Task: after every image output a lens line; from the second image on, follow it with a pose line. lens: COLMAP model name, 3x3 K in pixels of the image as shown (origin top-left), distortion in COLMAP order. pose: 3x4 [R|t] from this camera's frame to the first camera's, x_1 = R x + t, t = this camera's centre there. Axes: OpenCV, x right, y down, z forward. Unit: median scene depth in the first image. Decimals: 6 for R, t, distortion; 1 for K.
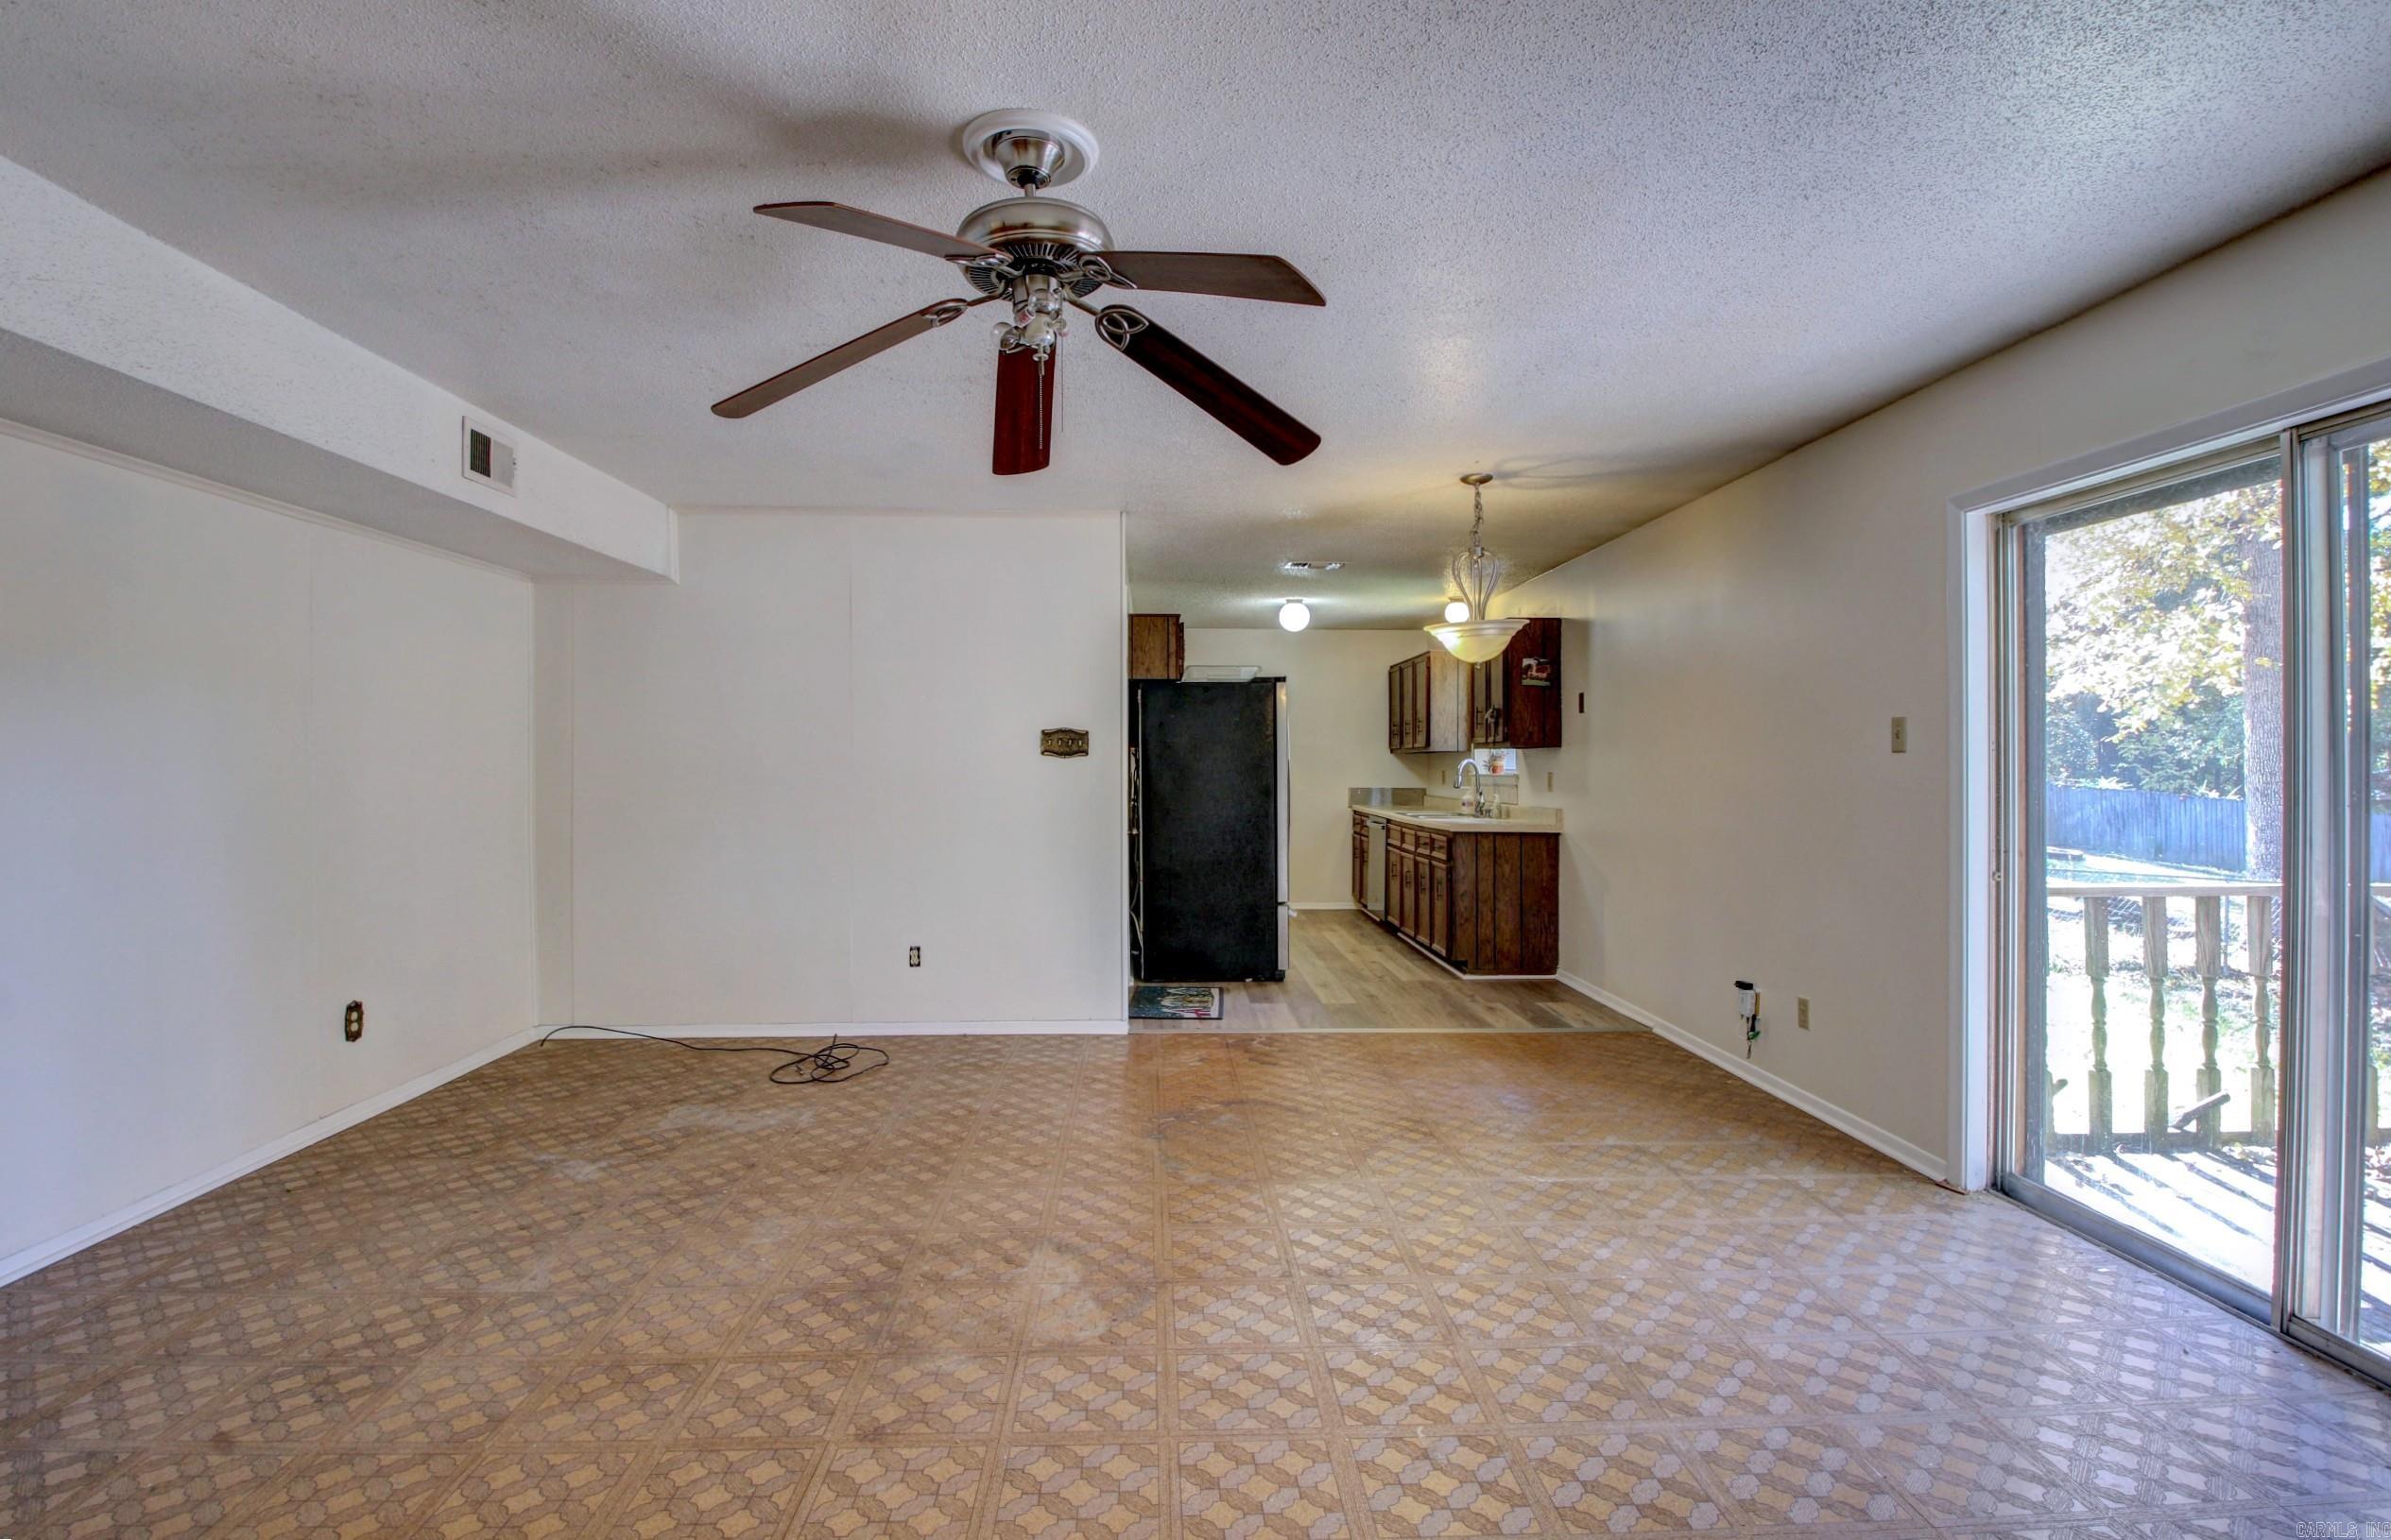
lens RADIAL K [[1119.0, 0, 1192.9], [0, 1119.0, 760.3], [0, 0, 1]] dist [-0.001394, -0.014958]
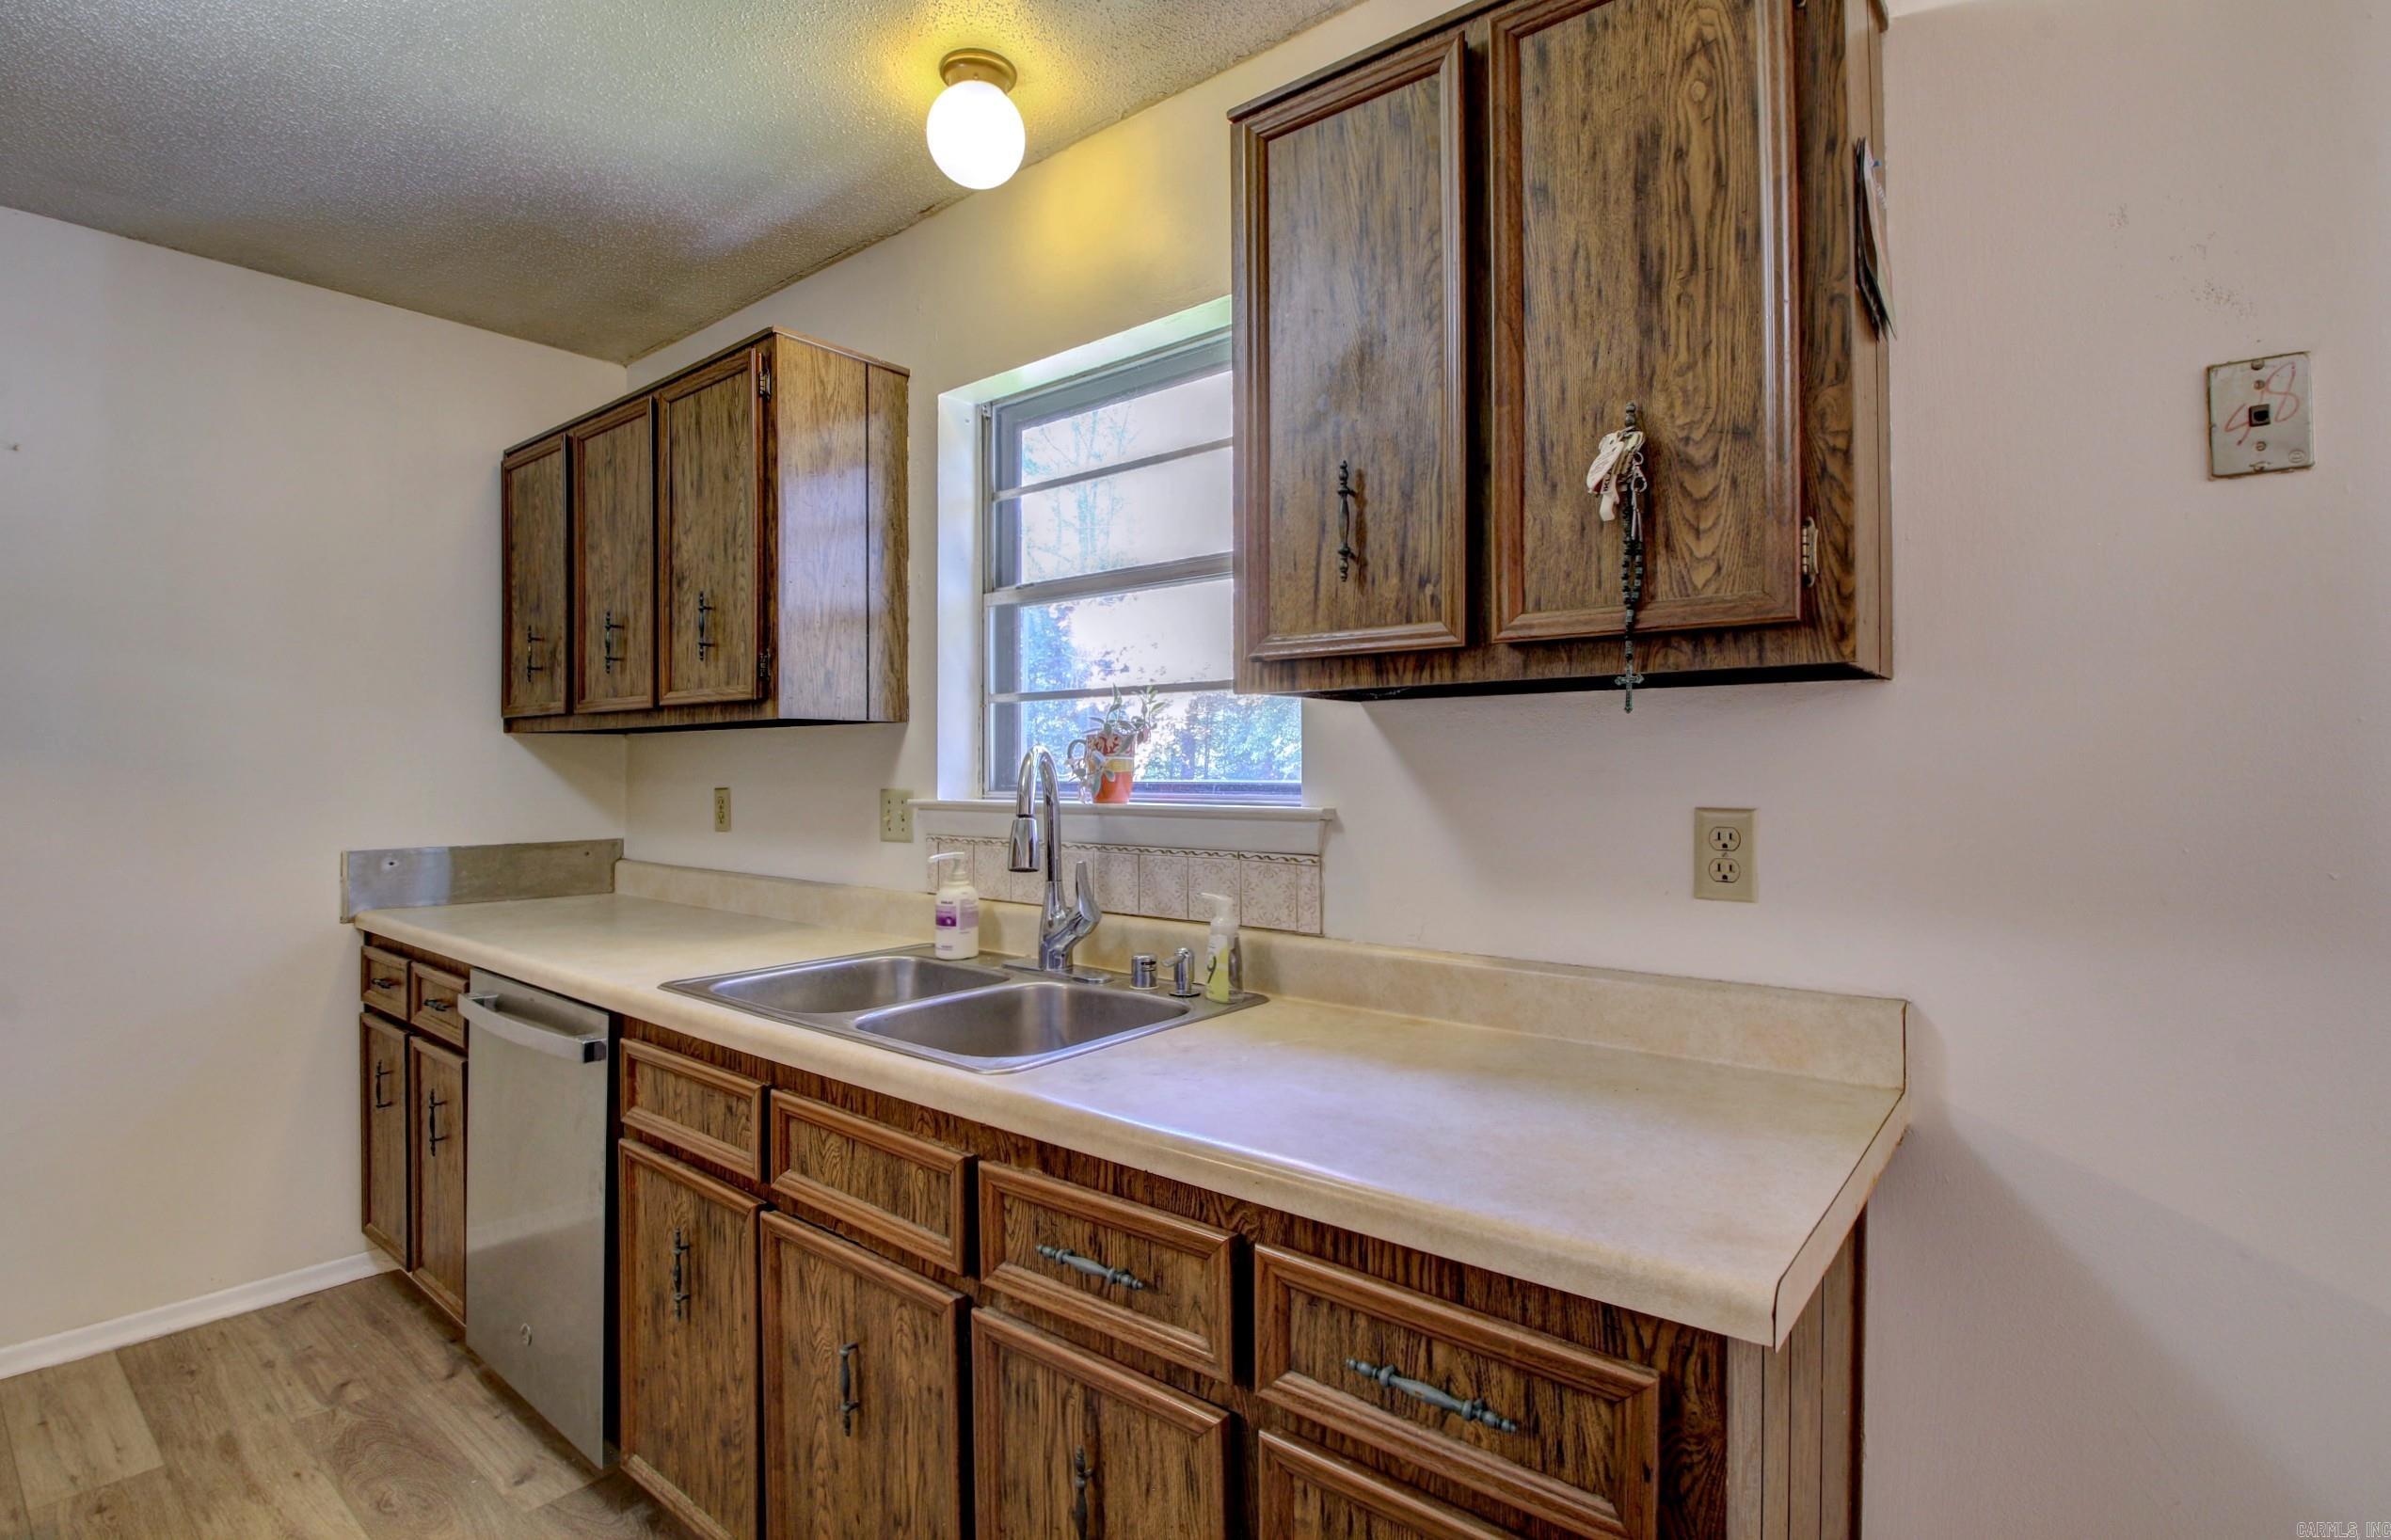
lens RADIAL K [[1119.1, 0, 1204.6], [0, 1119.1, 763.5], [0, 0, 1]] dist [-0.001394, -0.014958]
pose [[0.659441, 0.000696, 0.751756, 0.138706], [-0.001579, 0.999999, 0.000459, 0.004441], [-0.751755, -0.001490, 0.659441, 1.278393]]
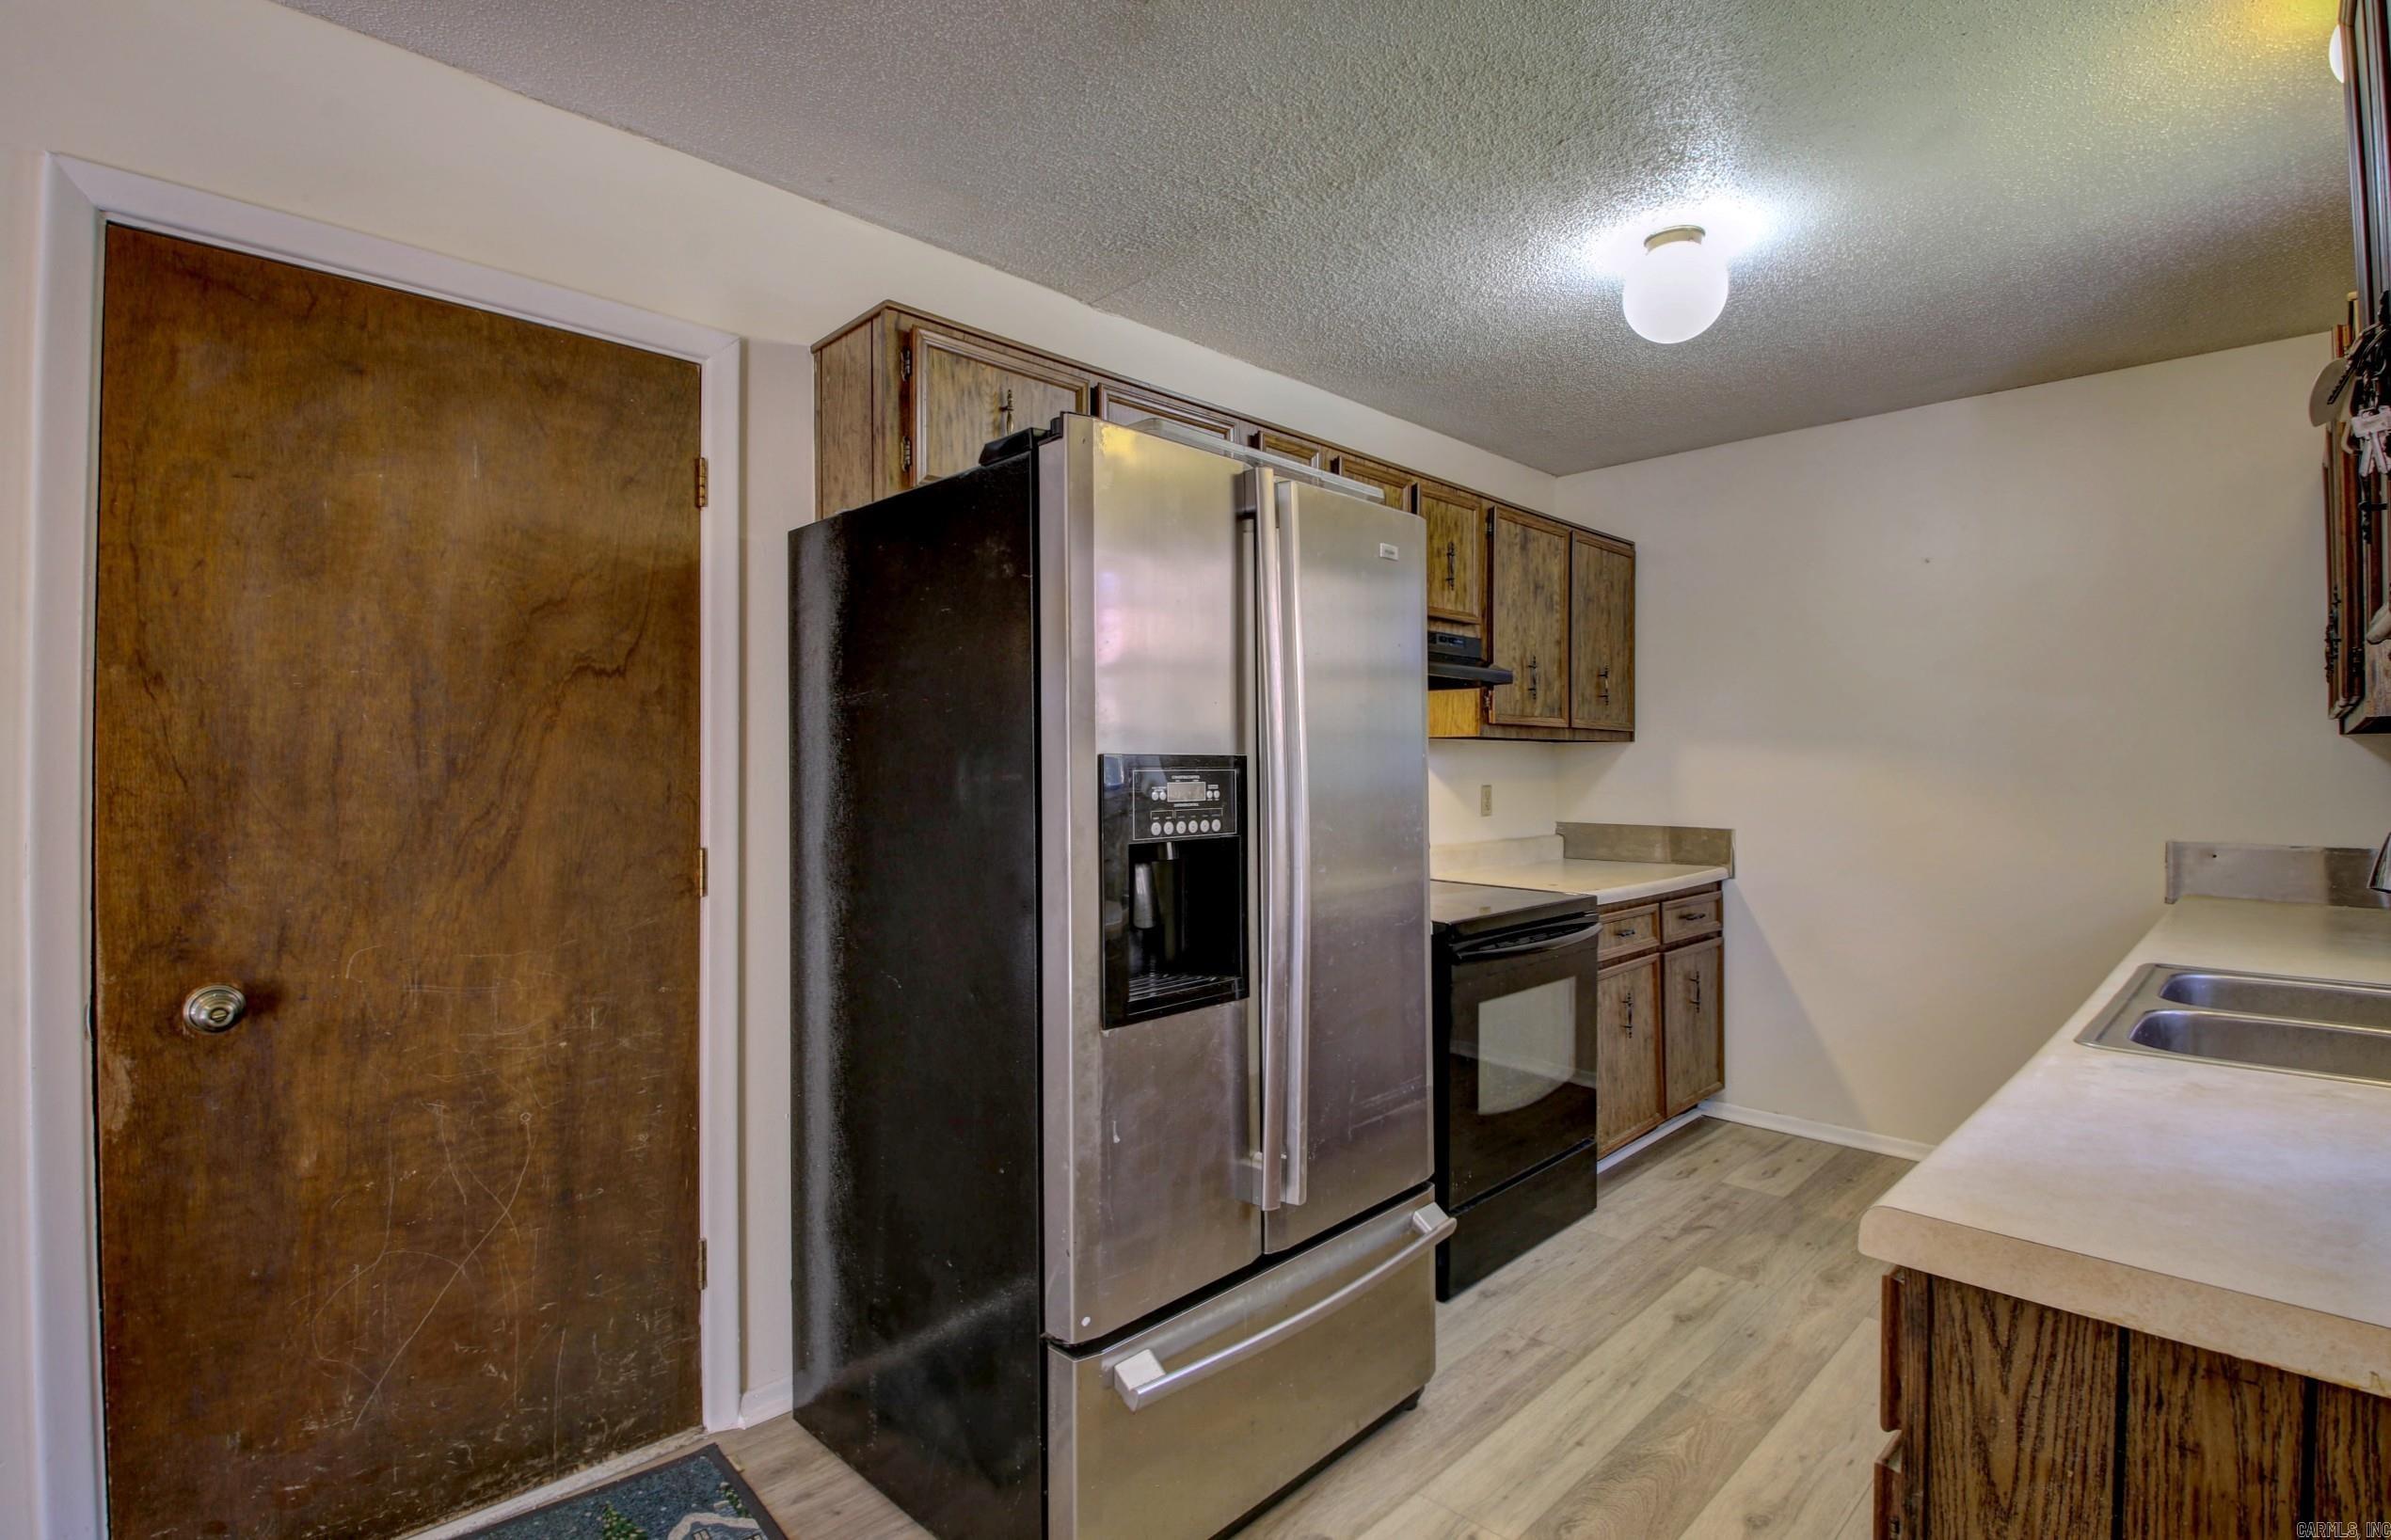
lens RADIAL K [[1119.1, 0, 1175.5], [0, 1119.1, 768.2], [0, 0, 1]] dist [-0.001394, -0.014958]
pose [[0.670243, -0.003789, -0.742132, 0.361466], [0.005062, 0.999987, -0.000534, 0.003098], [0.742124, -0.003399, 0.670253, 1.102669]]
